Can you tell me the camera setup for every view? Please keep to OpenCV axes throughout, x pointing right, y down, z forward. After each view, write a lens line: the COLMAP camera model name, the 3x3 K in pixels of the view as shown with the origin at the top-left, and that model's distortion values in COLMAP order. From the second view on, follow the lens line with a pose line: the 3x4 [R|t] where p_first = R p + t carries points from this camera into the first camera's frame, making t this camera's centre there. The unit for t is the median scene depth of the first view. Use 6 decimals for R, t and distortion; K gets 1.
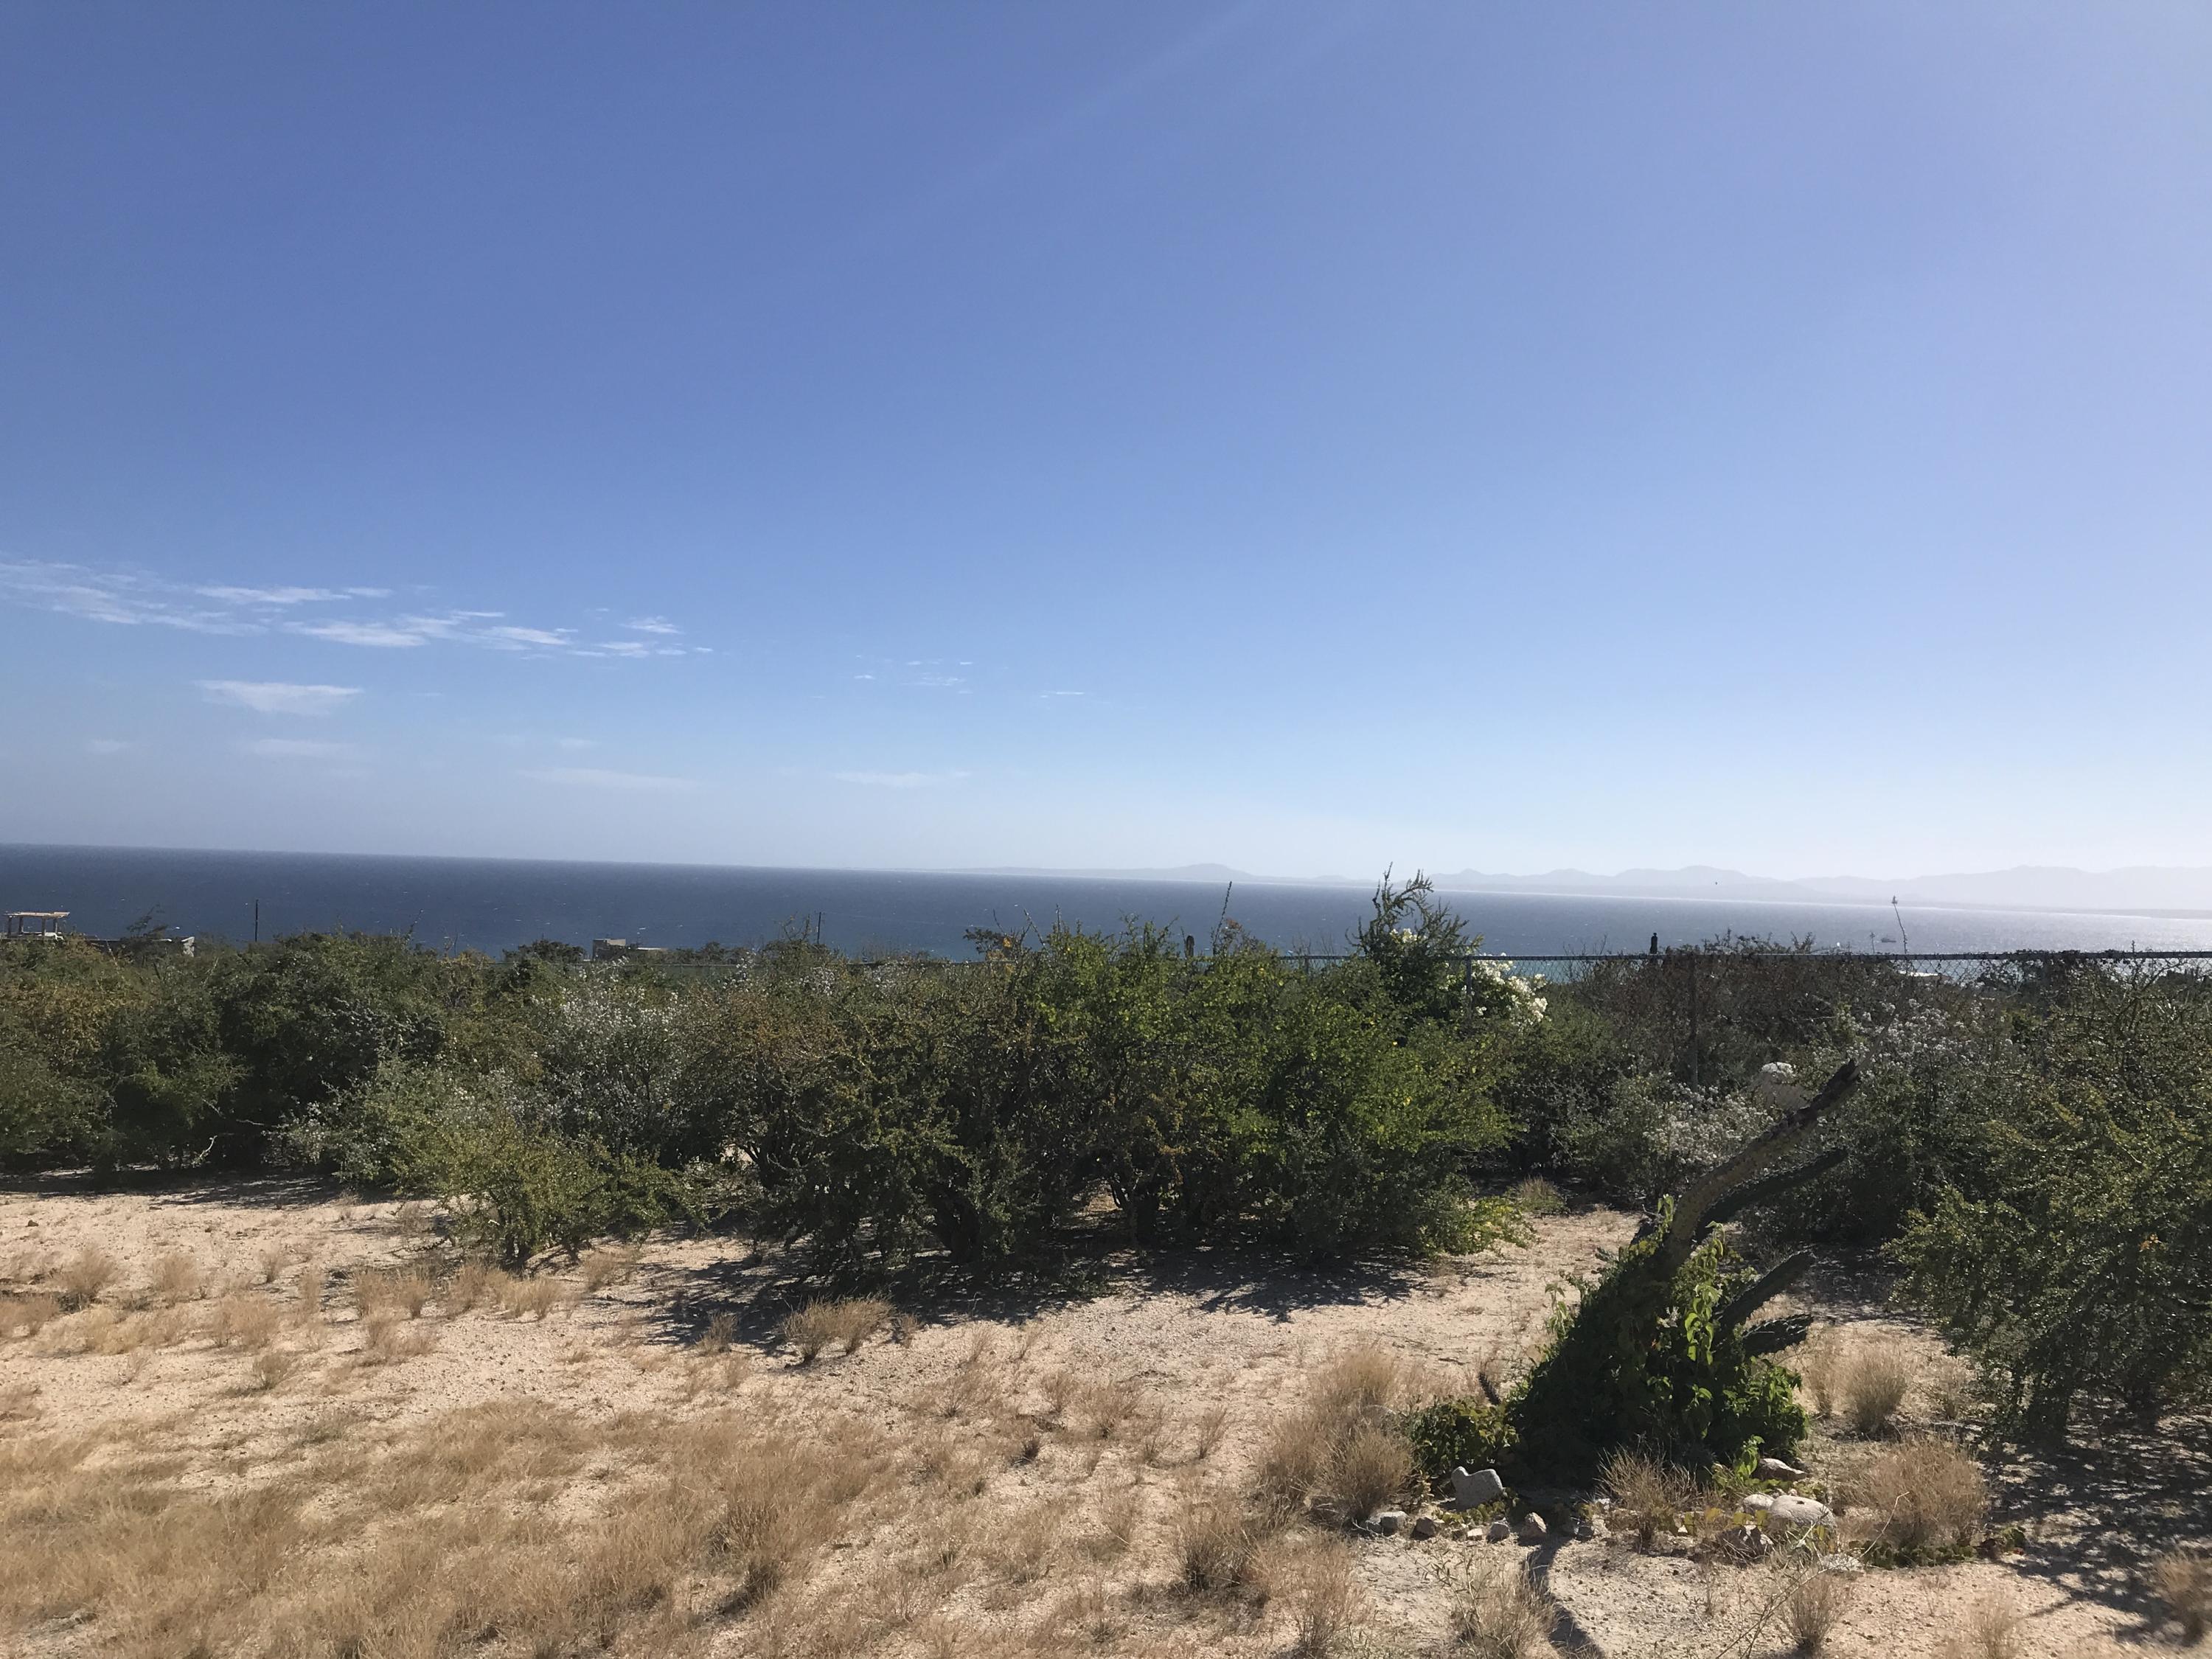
lens RADIAL K [[1776.2, 0, 1086.3], [0, 1776.2, 828.5], [0, 0, 1]] dist [0.024296, -0.031818]
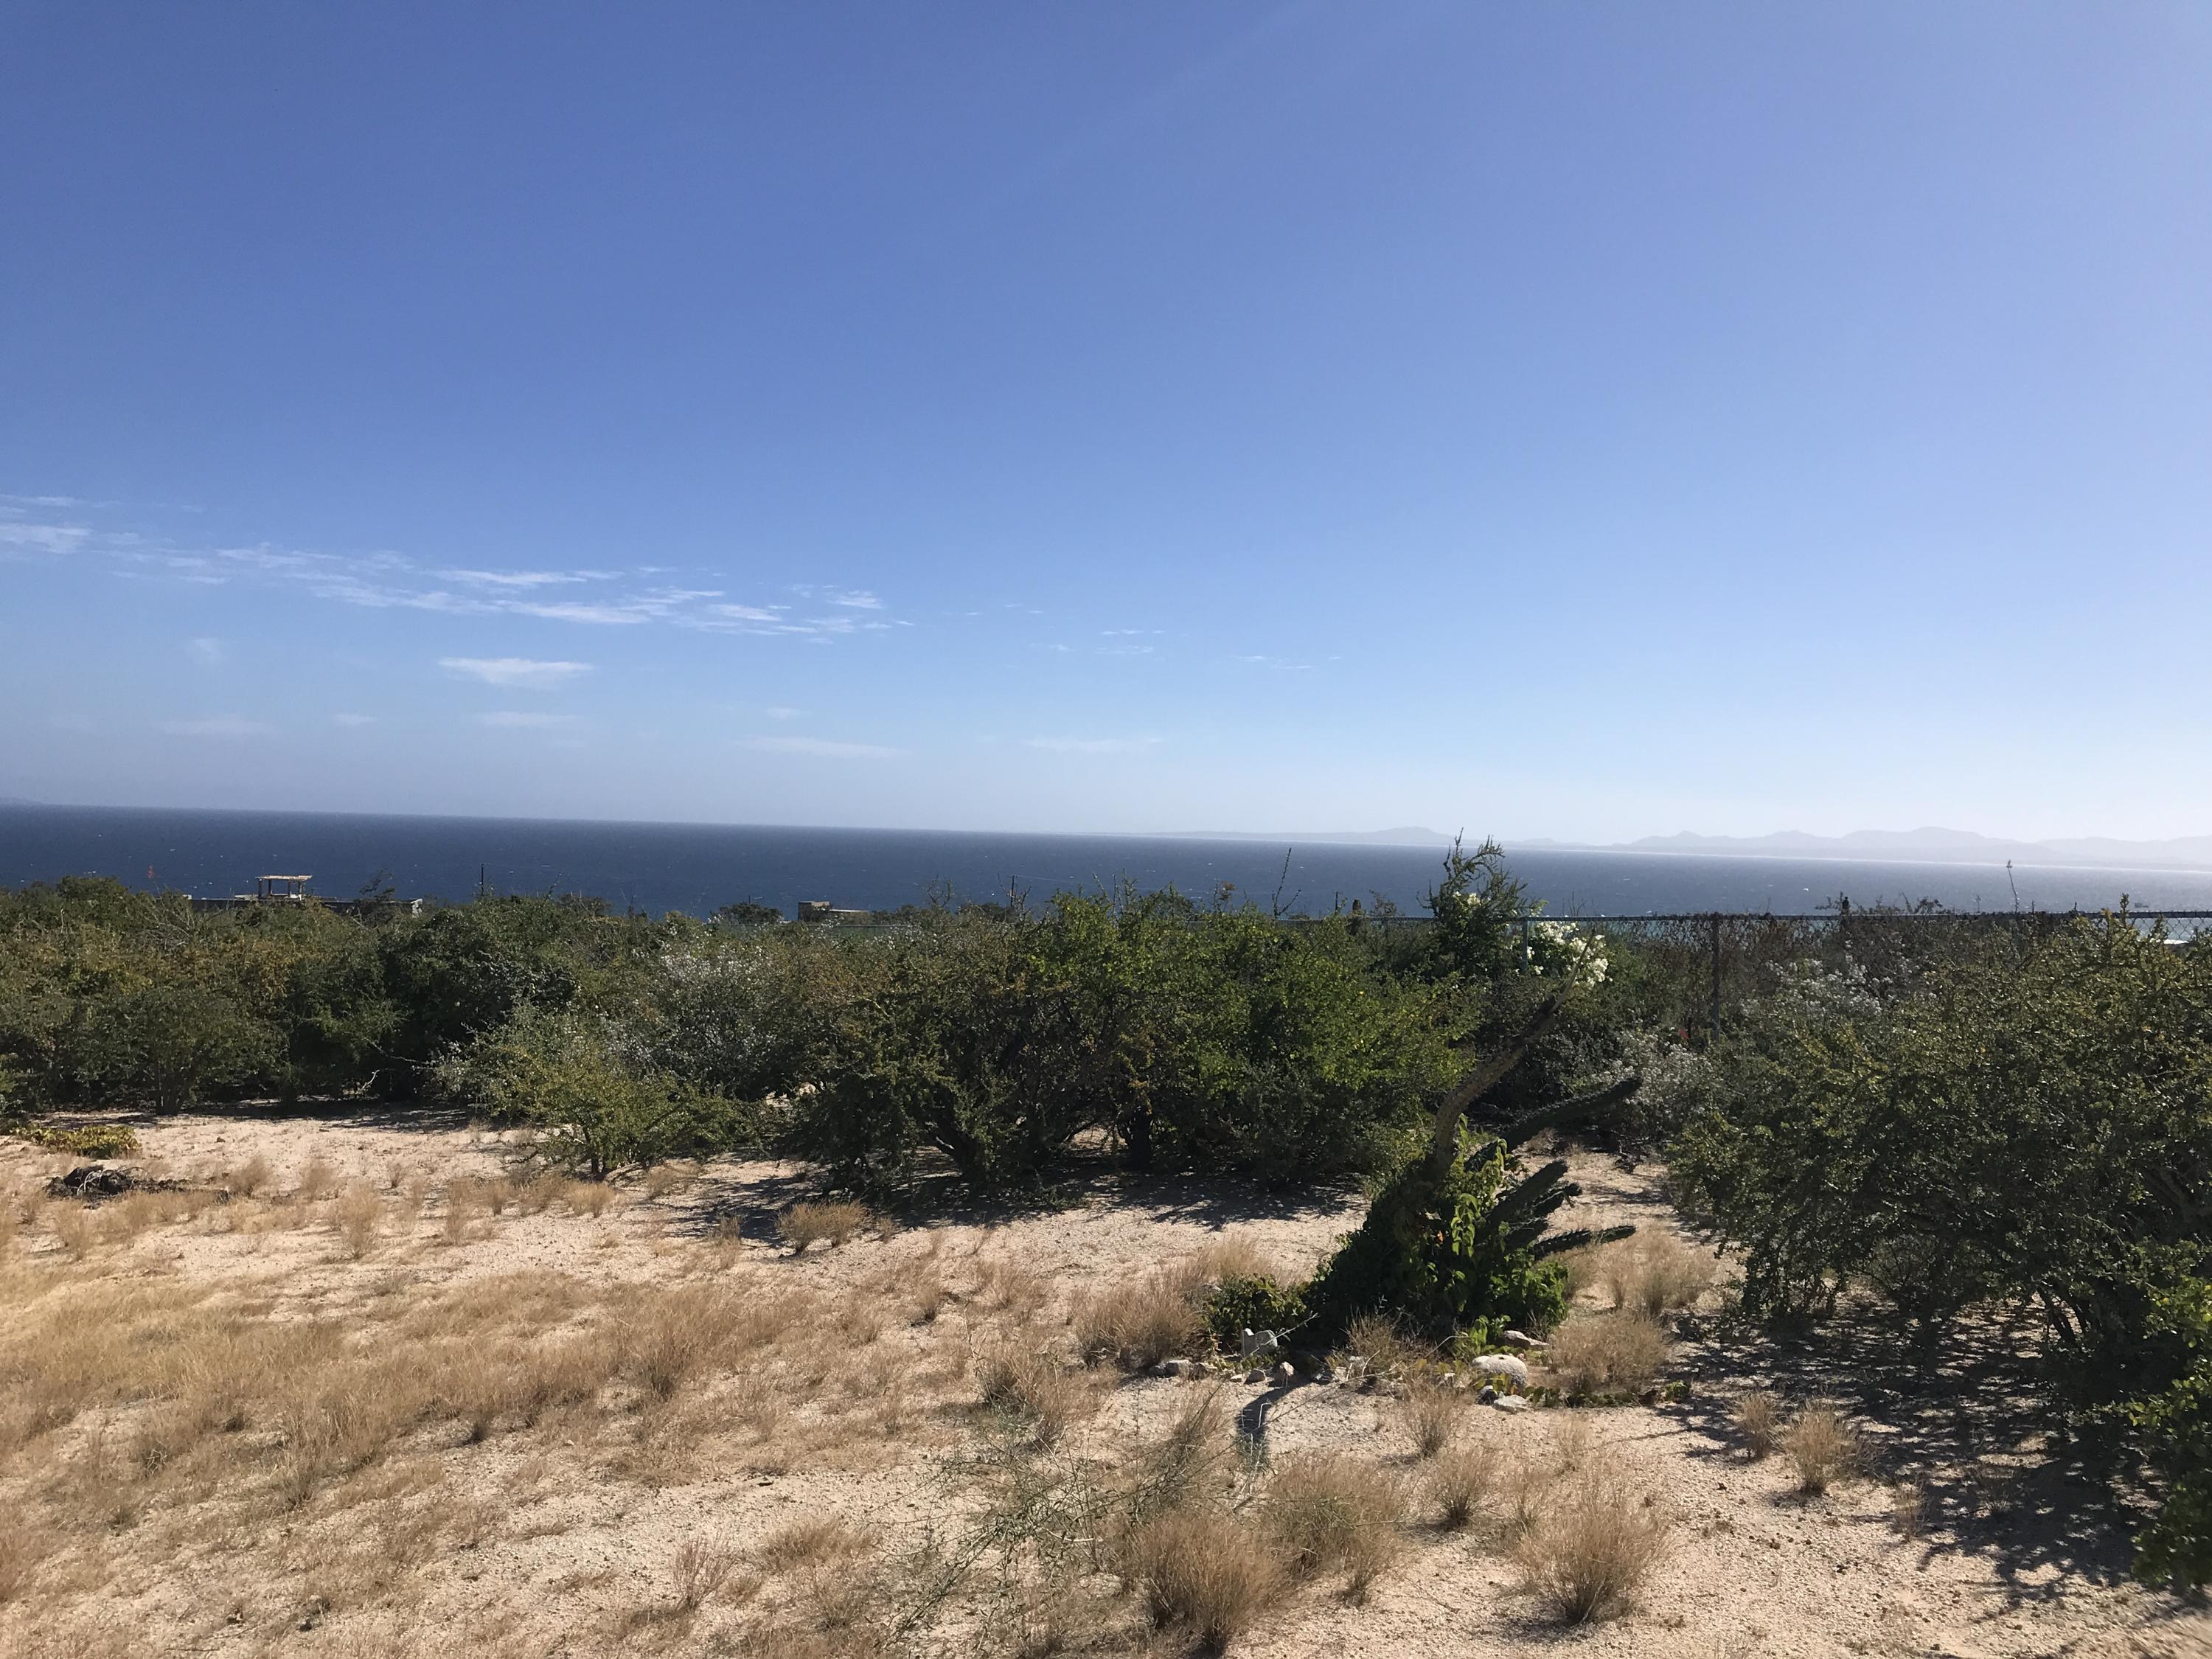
lens RADIAL K [[1776.2, 0, 1080.5], [0, 1776.2, 774.0], [0, 0, 1]] dist [0.024296, -0.031818]
pose [[0.993117, -0.008602, -0.116809, 0.170968], [0.007332, 0.999909, -0.011303, -0.005728], [0.116895, 0.010369, 0.993090, -0.160383]]
